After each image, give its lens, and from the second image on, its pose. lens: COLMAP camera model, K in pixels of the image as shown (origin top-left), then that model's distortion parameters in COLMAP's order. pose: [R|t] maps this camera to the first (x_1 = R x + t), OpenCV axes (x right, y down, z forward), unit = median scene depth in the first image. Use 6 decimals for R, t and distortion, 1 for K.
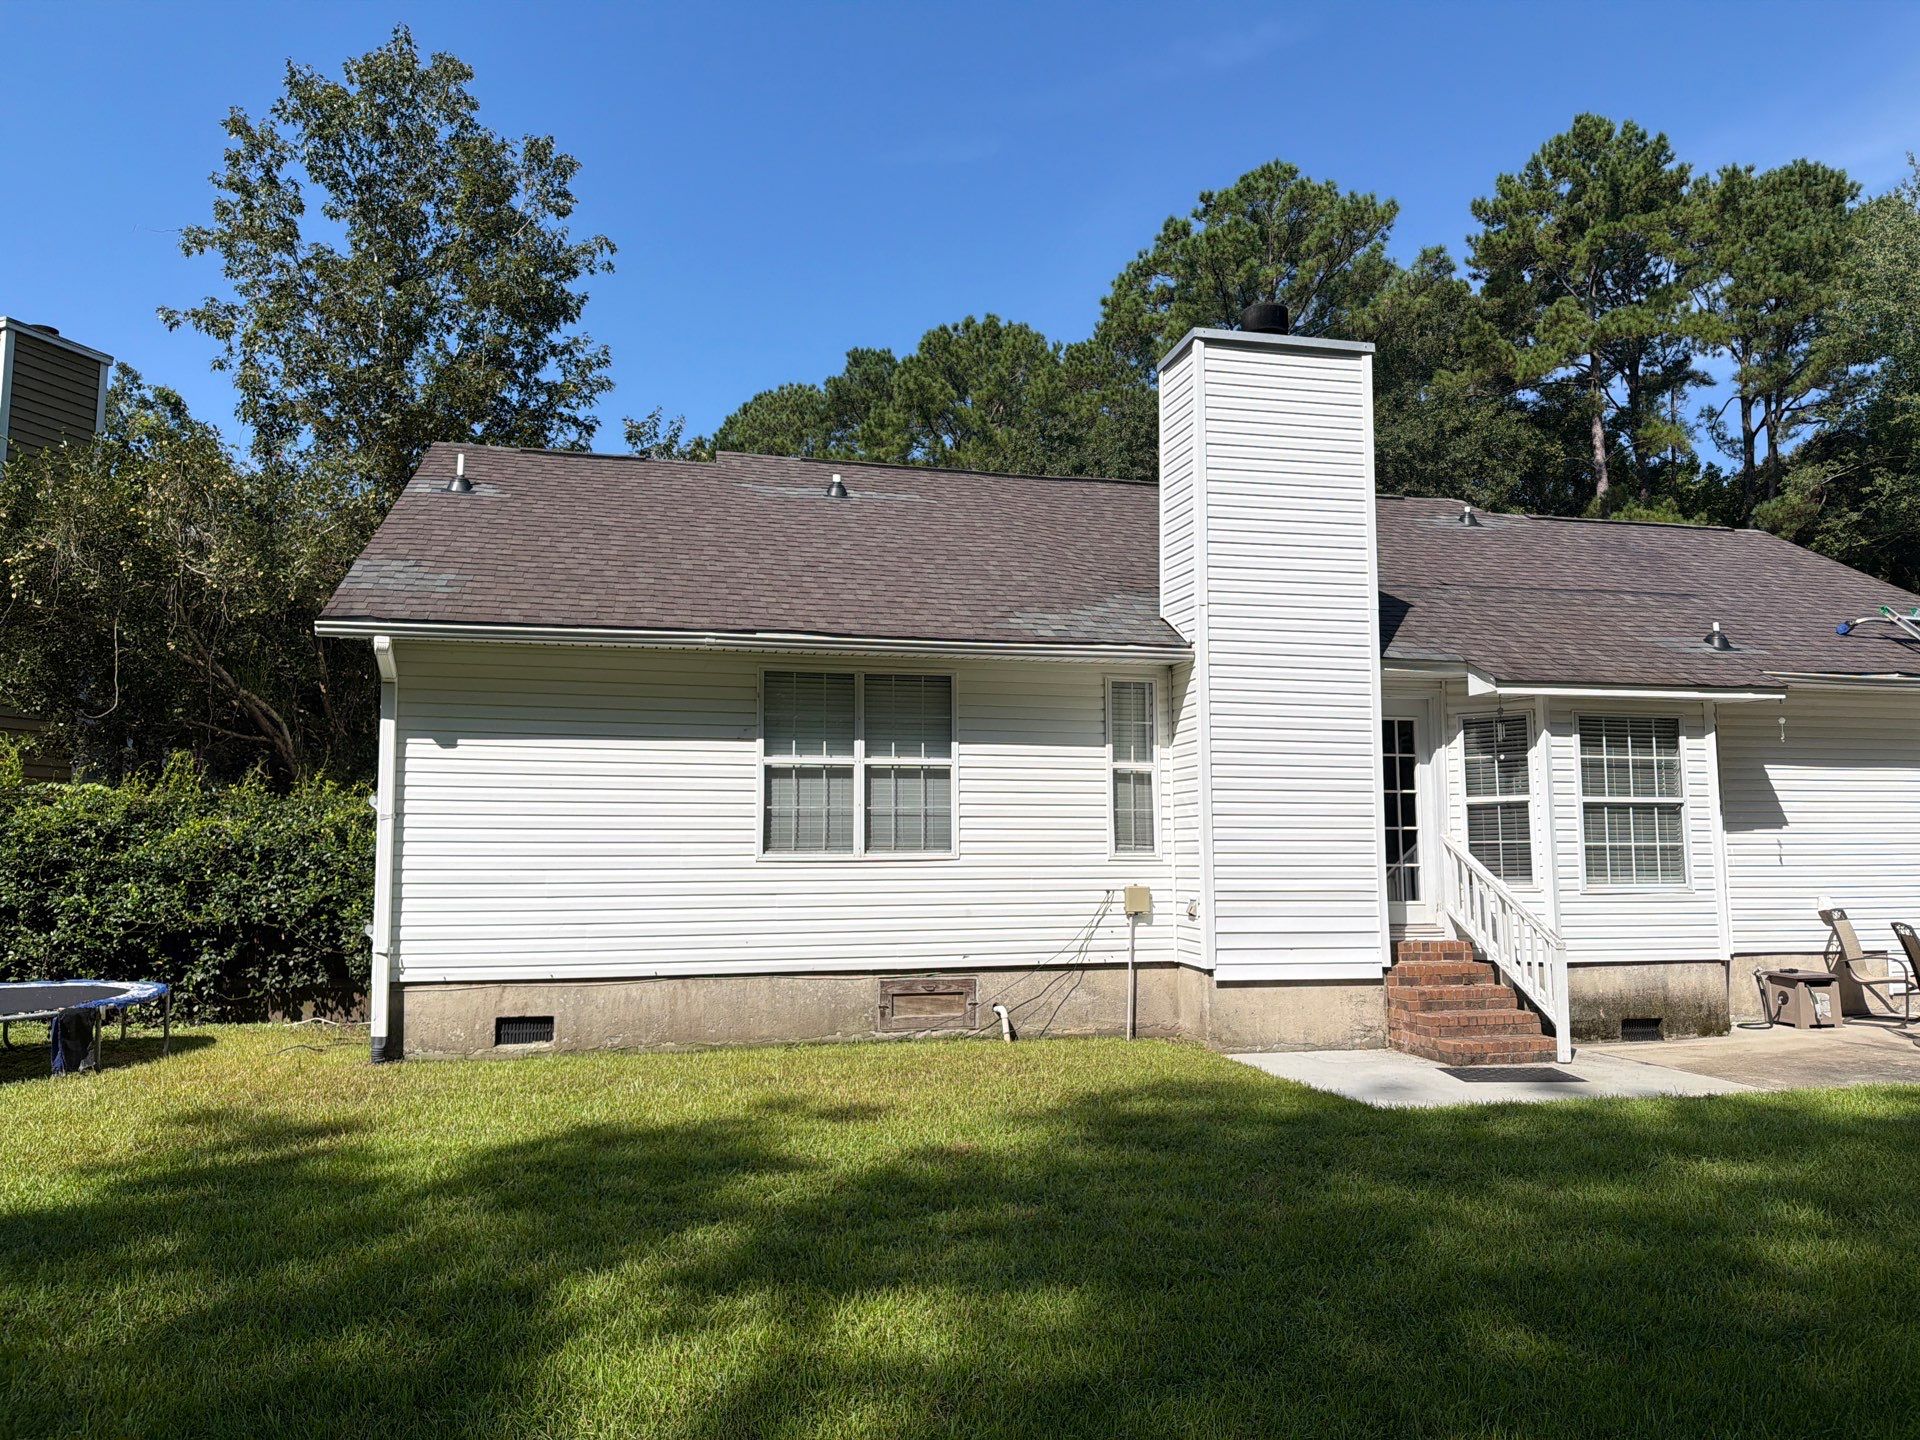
lens RADIAL K [[1344.3, 0, 1011.1], [0, 1344.3, 714.3], [0, 0, 1]] dist [0.066948, -0.092422]
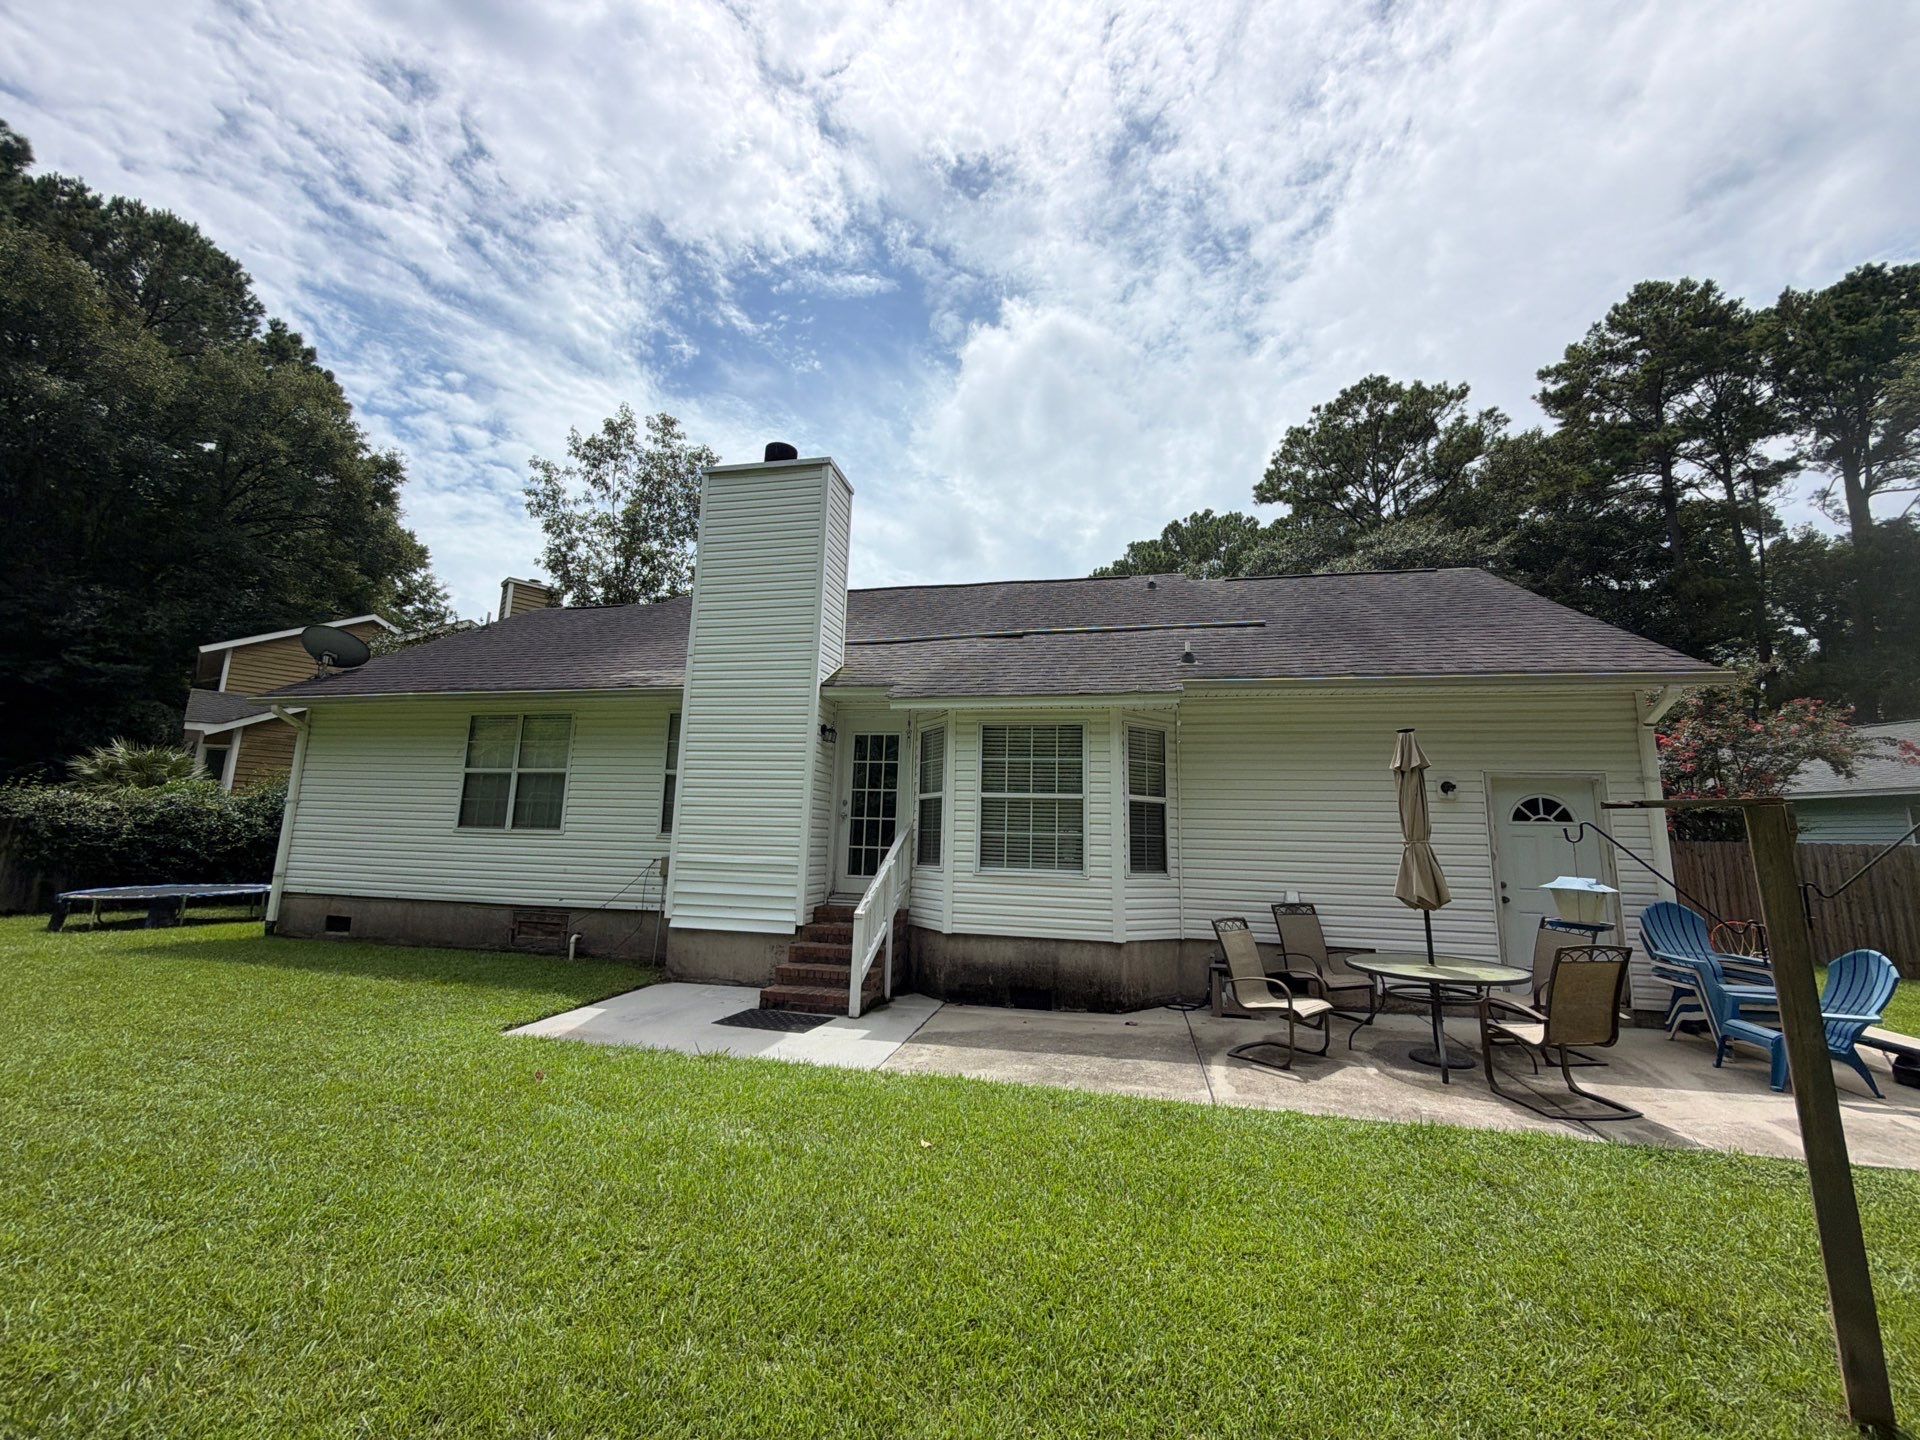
lens RADIAL K [[747.9, 0, 983.9], [0, 747.9, 710.4], [0, 0, 1]] dist [0.006816, 0.000295]
pose [[0.897261, -0.049866, -0.438676, 0.779329], [0.019938, 0.997164, -0.072570, 0.038988], [0.441051, 0.056368, 0.895710, 0.442978]]
